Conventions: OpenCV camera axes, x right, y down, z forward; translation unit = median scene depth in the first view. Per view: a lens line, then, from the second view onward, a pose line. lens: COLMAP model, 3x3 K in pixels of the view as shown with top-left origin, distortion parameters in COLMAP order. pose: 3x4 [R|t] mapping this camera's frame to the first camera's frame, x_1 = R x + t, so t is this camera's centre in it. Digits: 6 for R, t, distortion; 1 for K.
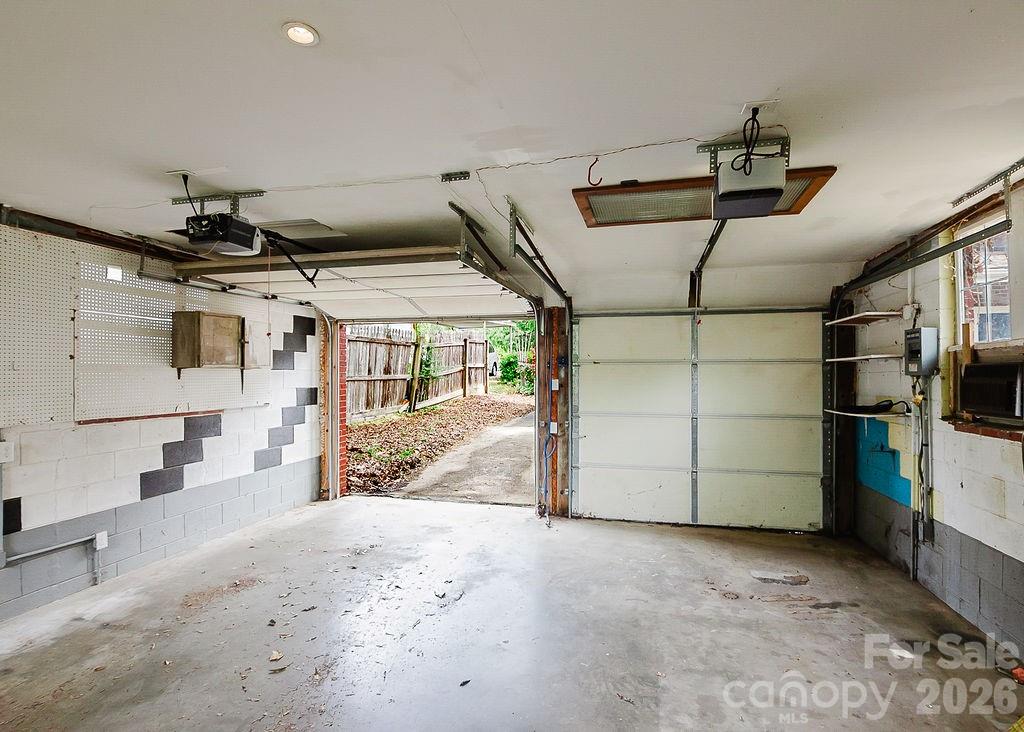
lens RADIAL K [[496.1, 0, 515.1], [0, 496.1, 368.9], [0, 0, 1]] dist [-0.002851, -0.001131]
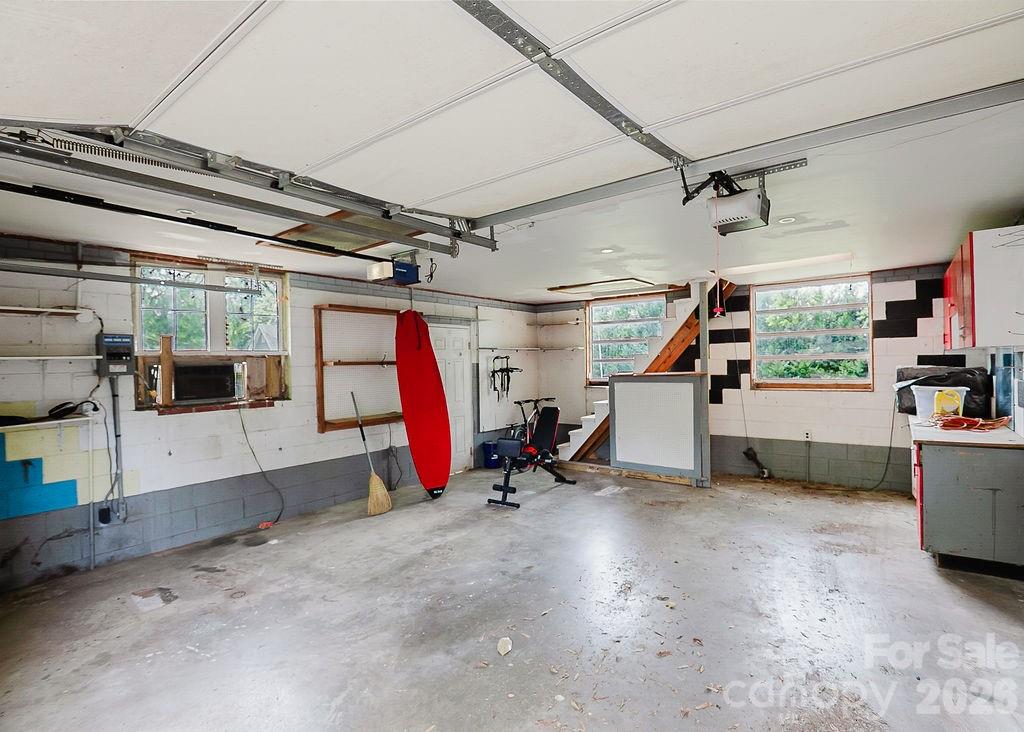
lens RADIAL K [[496.1, 0, 515.1], [0, 496.1, 368.9], [0, 0, 1]] dist [-0.002851, -0.001131]
pose [[-0.909601, 0.016532, 0.415154, -0.506995], [0.017810, 0.999841, -0.000794, 0.016975], [-0.415101, 0.006672, -0.909751, 1.732925]]
